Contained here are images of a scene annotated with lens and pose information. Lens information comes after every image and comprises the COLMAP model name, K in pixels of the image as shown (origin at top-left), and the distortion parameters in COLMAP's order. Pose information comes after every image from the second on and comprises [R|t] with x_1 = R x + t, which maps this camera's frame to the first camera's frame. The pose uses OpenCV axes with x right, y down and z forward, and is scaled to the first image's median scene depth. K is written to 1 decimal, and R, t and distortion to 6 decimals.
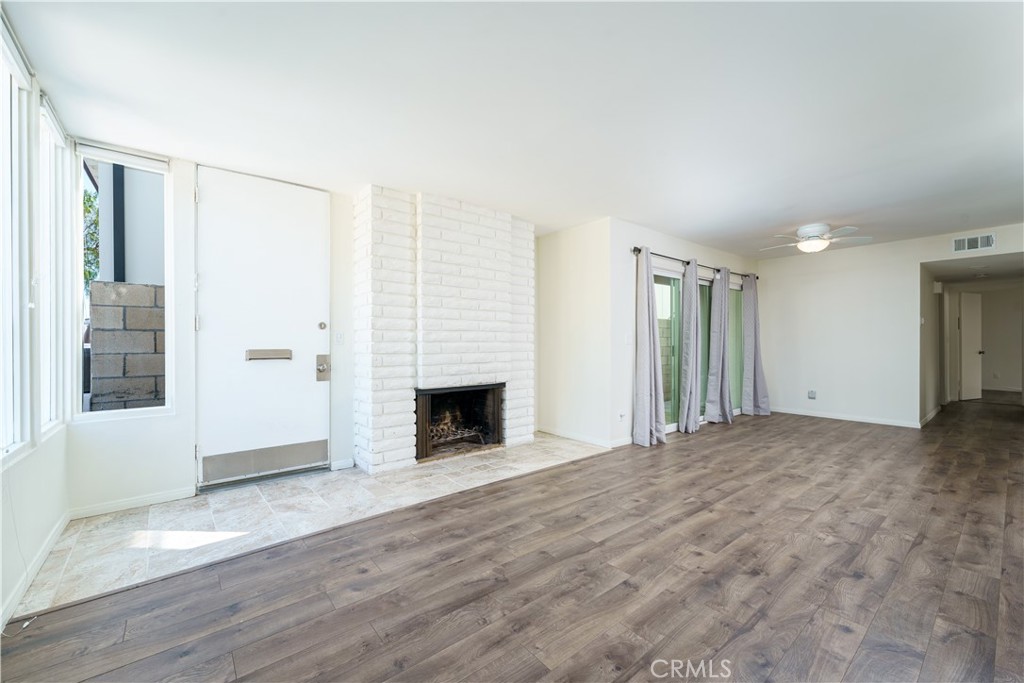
lens RADIAL K [[400.6, 0, 503.9], [0, 400.6, 345.4], [0, 0, 1]] dist [0.000549, 0.000703]
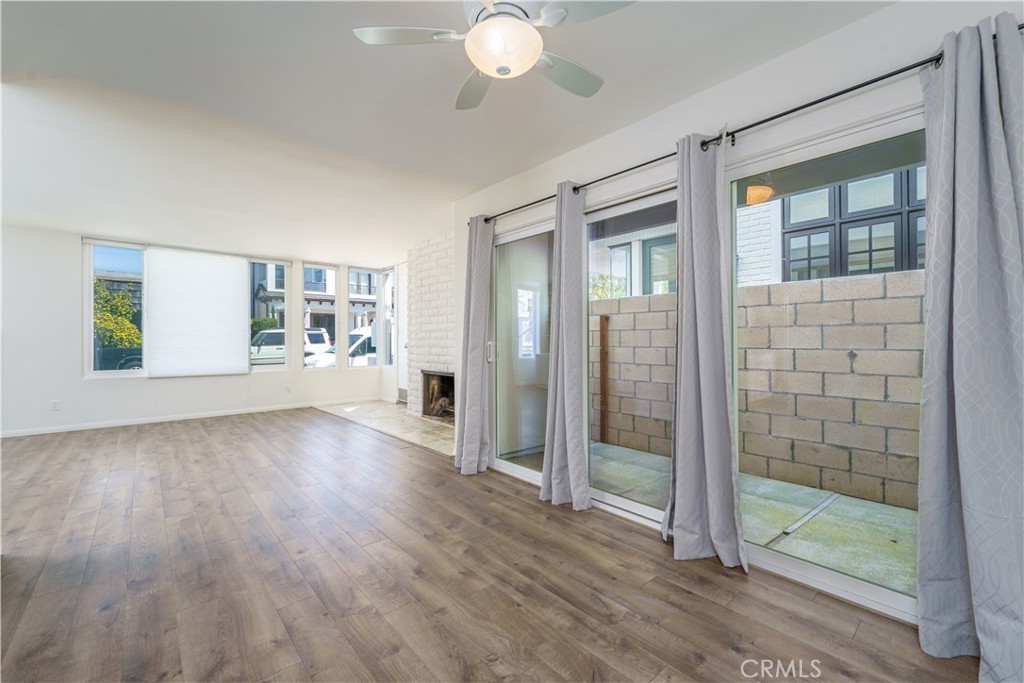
lens RADIAL K [[400.6, 0, 509.9], [0, 400.6, 342.7], [0, 0, 1]] dist [0.000549, 0.000703]
pose [[0.079095, 0.010787, -0.996809, 1.903761], [0.000820, 0.999940, 0.010886, -0.017911], [0.996867, -0.001679, 0.079081, 1.681347]]
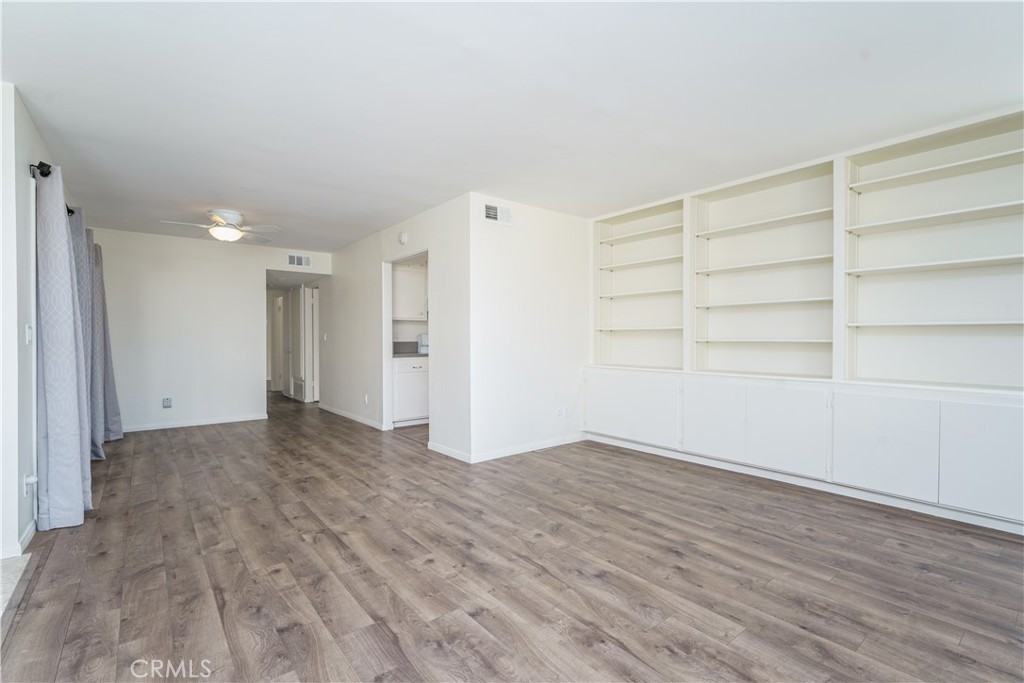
lens RADIAL K [[472.4, 0, 505.2], [0, 472.4, 336.2], [0, 0, 1]] dist [-0.002281, 0.000077]
pose [[0.004149, 0.009708, 0.999944, -0.502130], [0.010597, 0.999896, -0.009752, -0.001493], [-0.999935, 0.010637, 0.004046, 0.633968]]
